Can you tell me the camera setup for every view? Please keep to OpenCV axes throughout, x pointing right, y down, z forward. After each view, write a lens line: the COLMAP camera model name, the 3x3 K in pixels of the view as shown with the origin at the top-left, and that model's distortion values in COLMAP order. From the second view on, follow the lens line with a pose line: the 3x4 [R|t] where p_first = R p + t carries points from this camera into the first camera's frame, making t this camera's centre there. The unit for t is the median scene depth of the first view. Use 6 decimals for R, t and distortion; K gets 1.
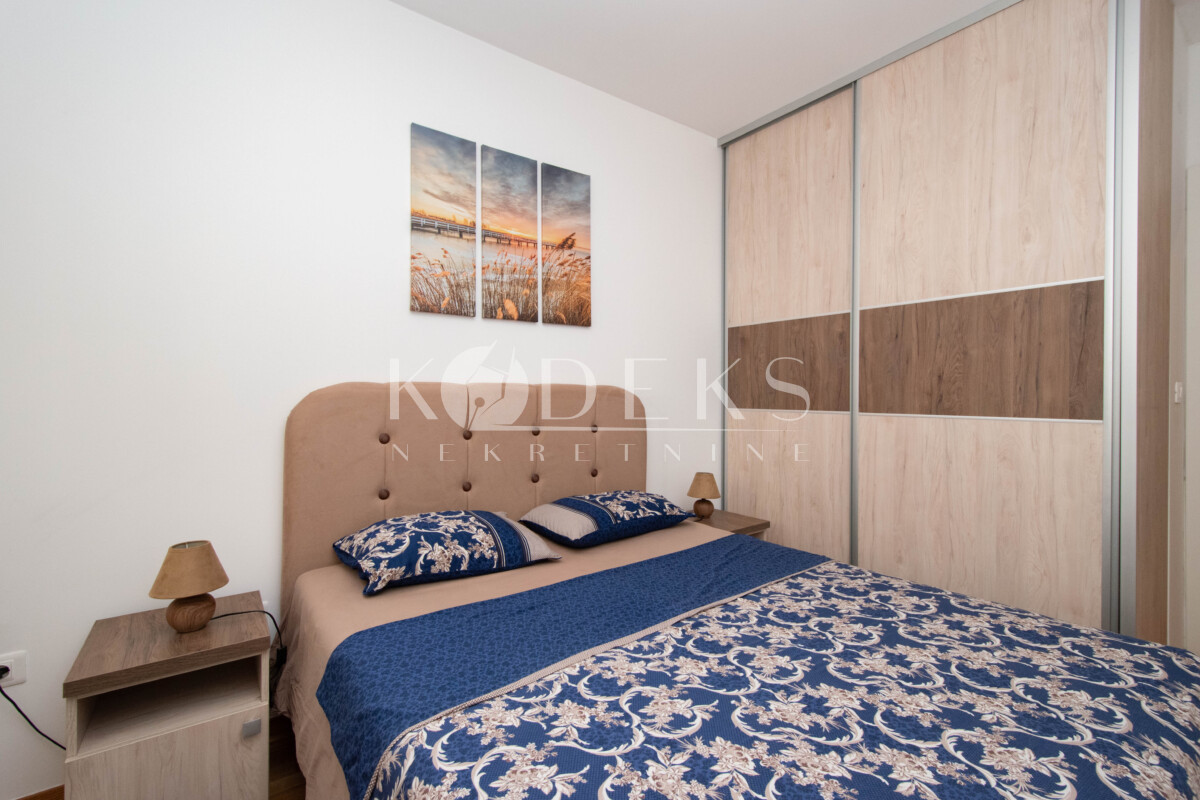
lens RADIAL K [[530.9, 0, 600.6], [0, 530.9, 393.4], [0, 0, 1]] dist [0.004763, -0.000893]
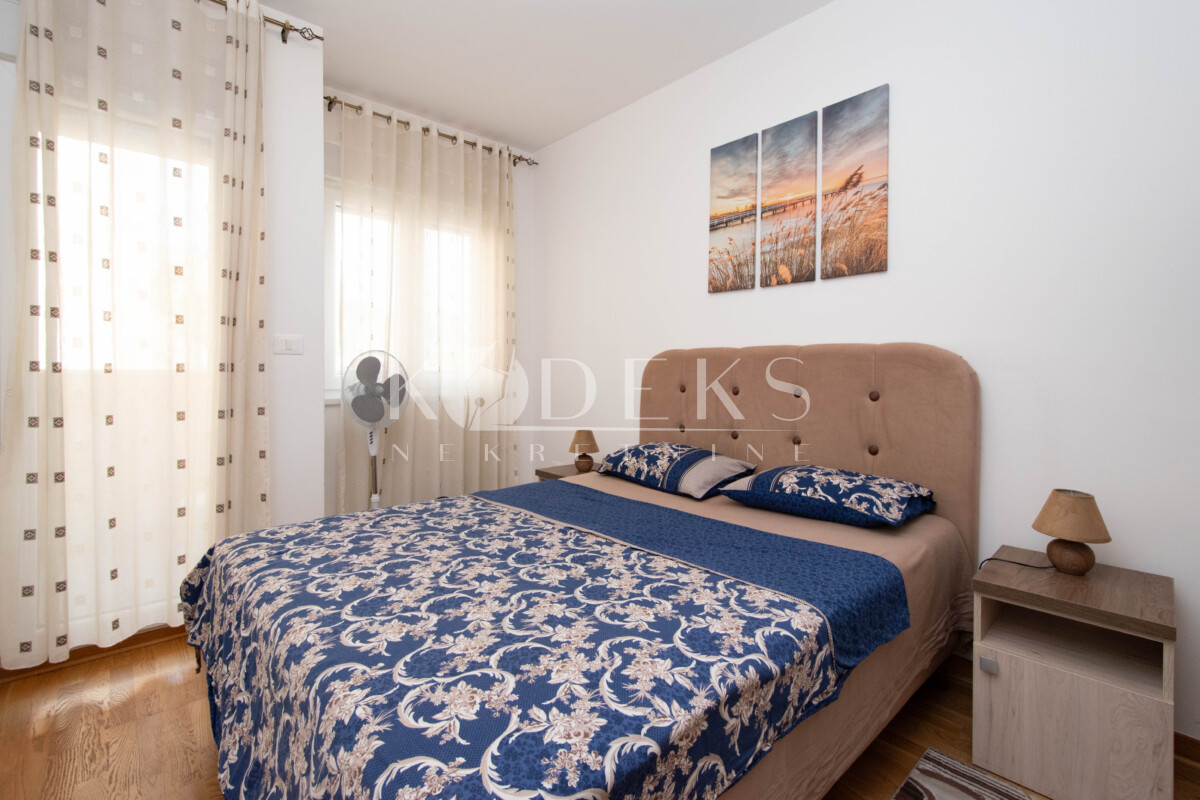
lens RADIAL K [[530.9, 0, 610.3], [0, 530.9, 373.9], [0, 0, 1]] dist [0.004763, -0.000893]
pose [[0.117306, 0.008202, -0.993062, 0.862251], [-0.003486, 0.999963, 0.007848, 0.030696], [0.993090, 0.002541, 0.117330, 0.573243]]
